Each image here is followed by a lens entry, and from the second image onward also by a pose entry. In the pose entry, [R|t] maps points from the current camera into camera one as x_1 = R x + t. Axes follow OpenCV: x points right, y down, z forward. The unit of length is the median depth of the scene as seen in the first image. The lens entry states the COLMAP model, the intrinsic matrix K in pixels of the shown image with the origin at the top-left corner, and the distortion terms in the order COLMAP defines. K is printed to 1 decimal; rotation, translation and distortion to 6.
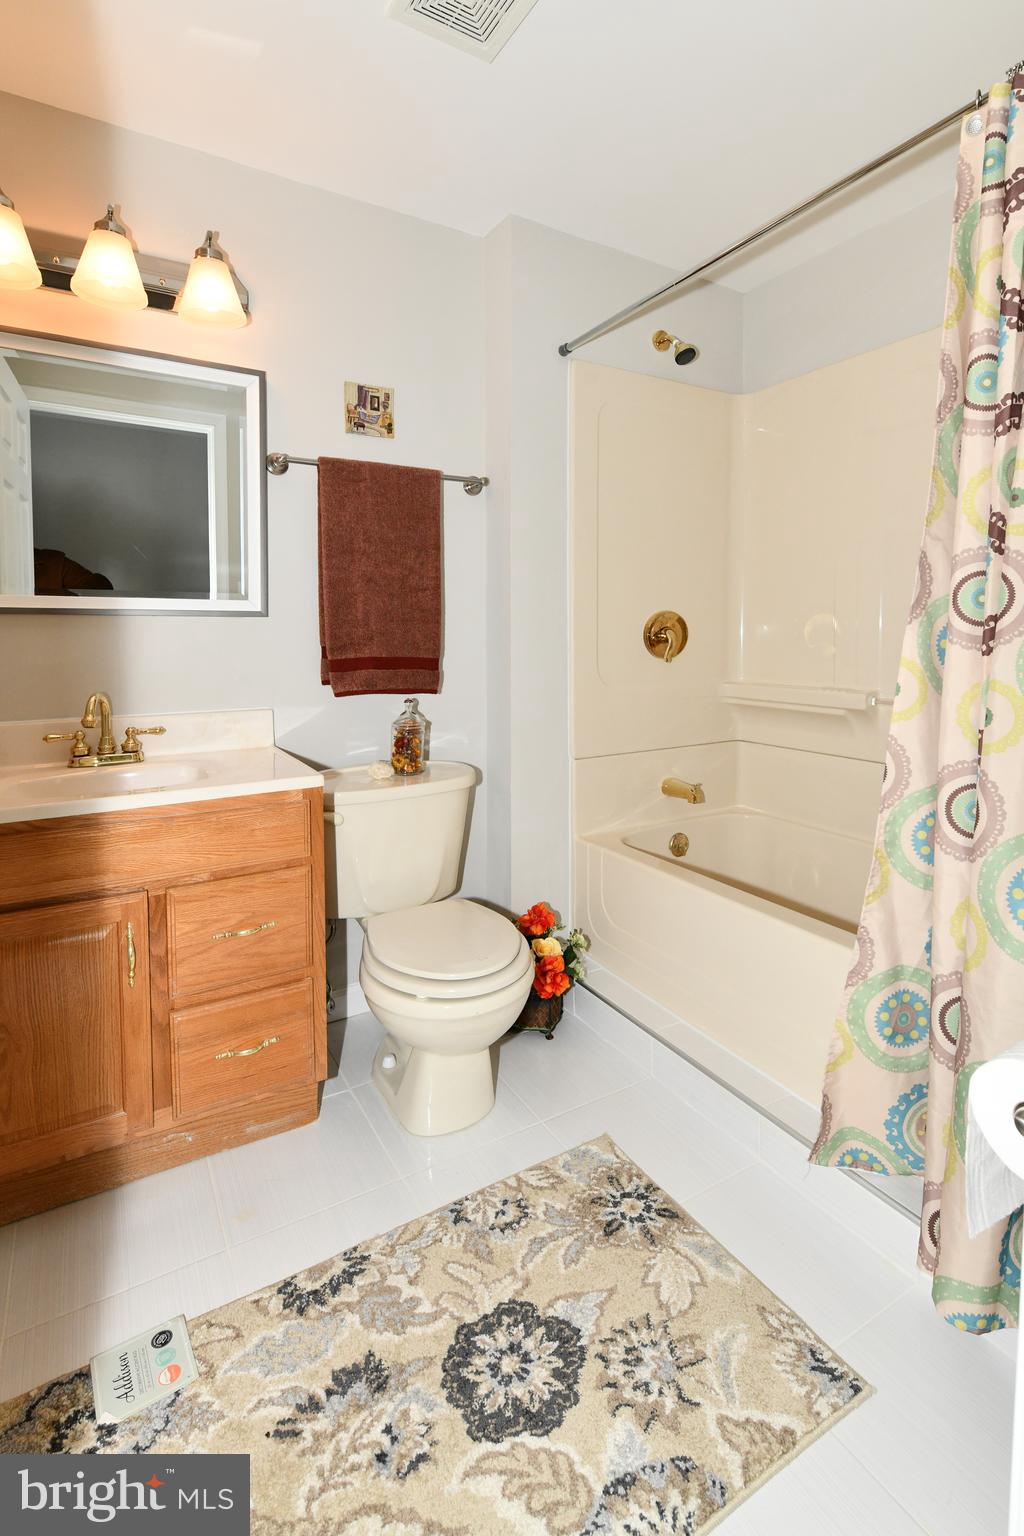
lens RADIAL K [[715.0, 0, 510.9], [0, 715.0, 657.0], [0, 0, 1]] dist [-0.003000, -0.000923]
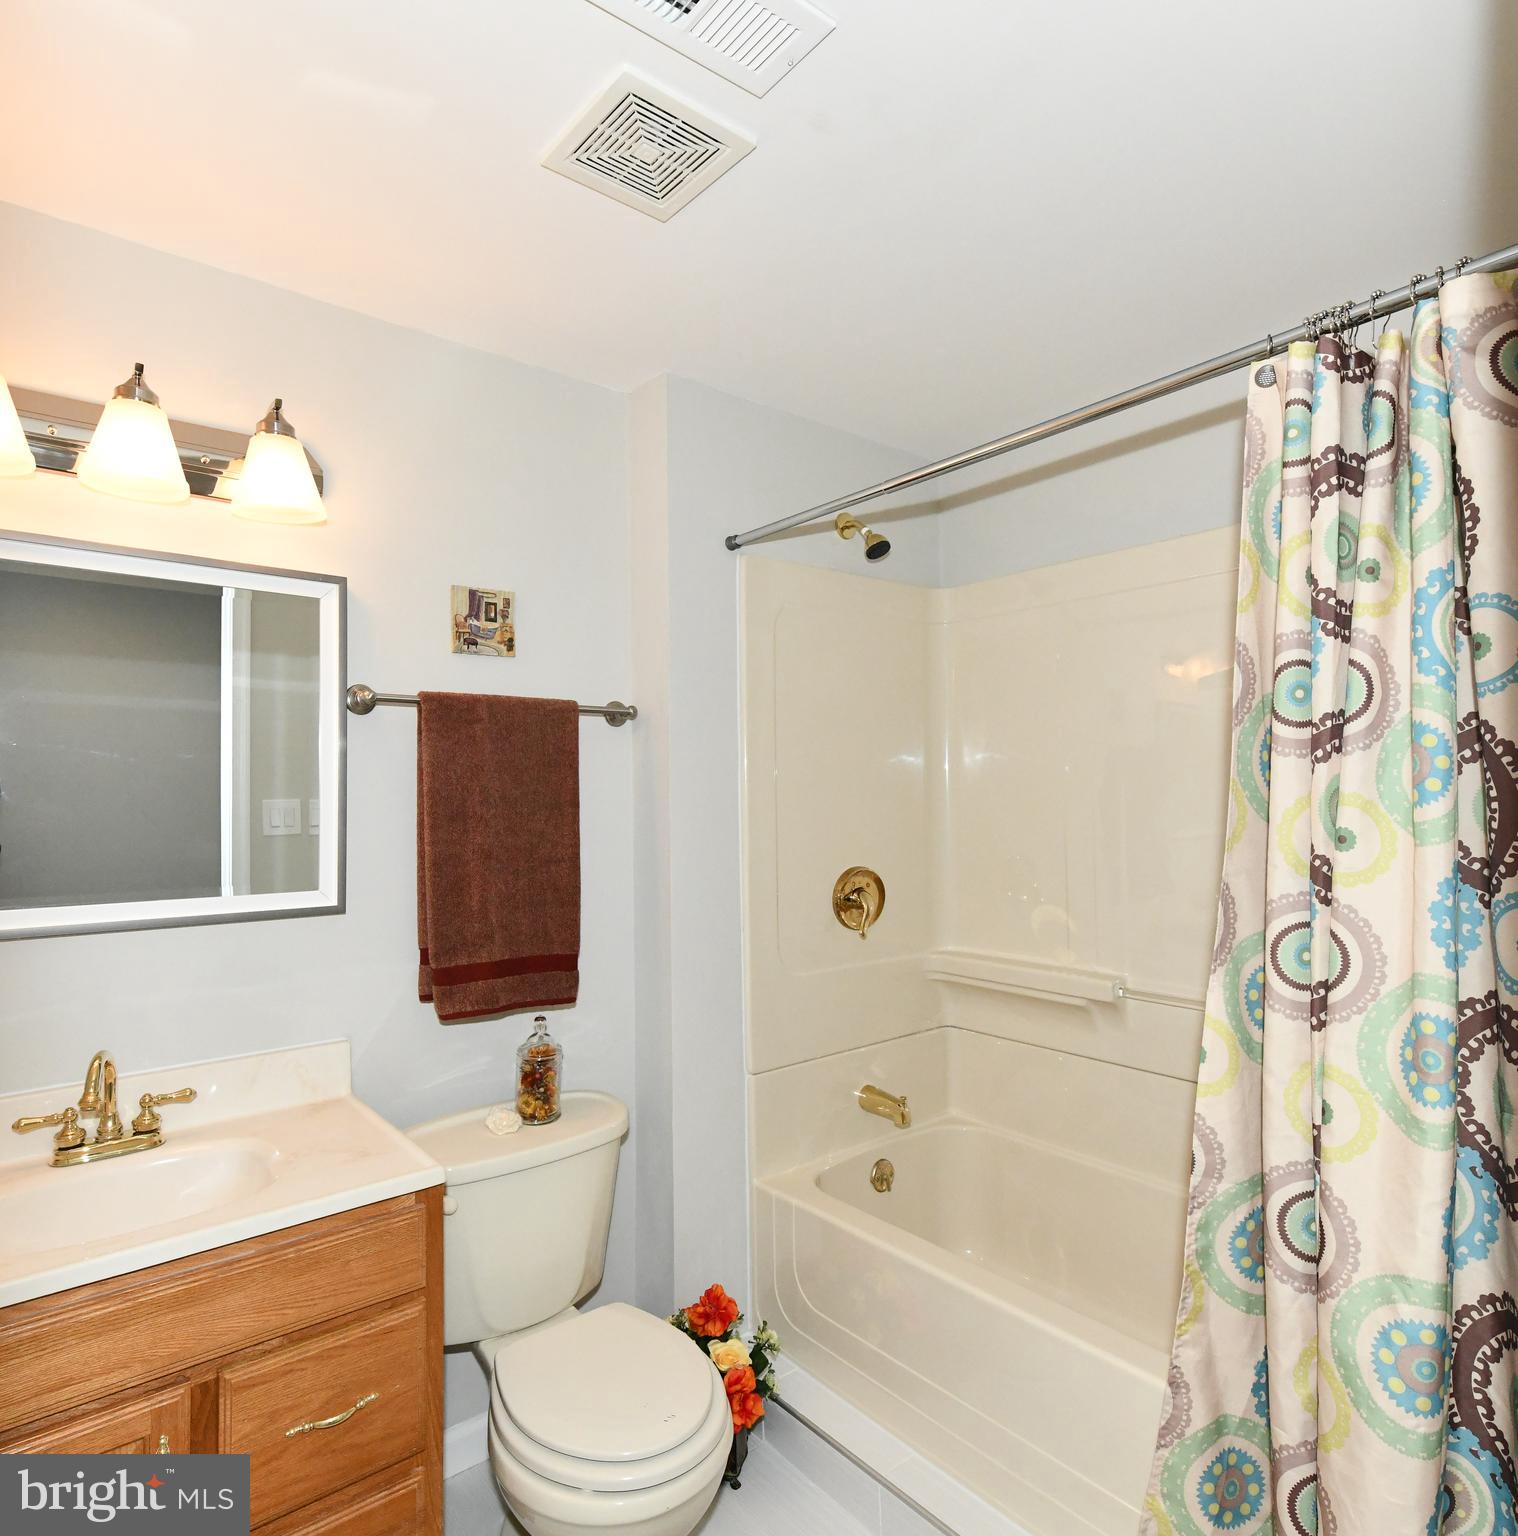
lens RADIAL K [[928.1, 0, 713.8], [0, 928.1, 771.5], [0, 0, 1]] dist [0.021842, -0.000463]
pose [[0.991685, 0.000203, 0.128691, -0.139249], [0.007316, 0.998292, -0.057956, -0.214671], [-0.128483, 0.058415, 0.989990, 0.008823]]
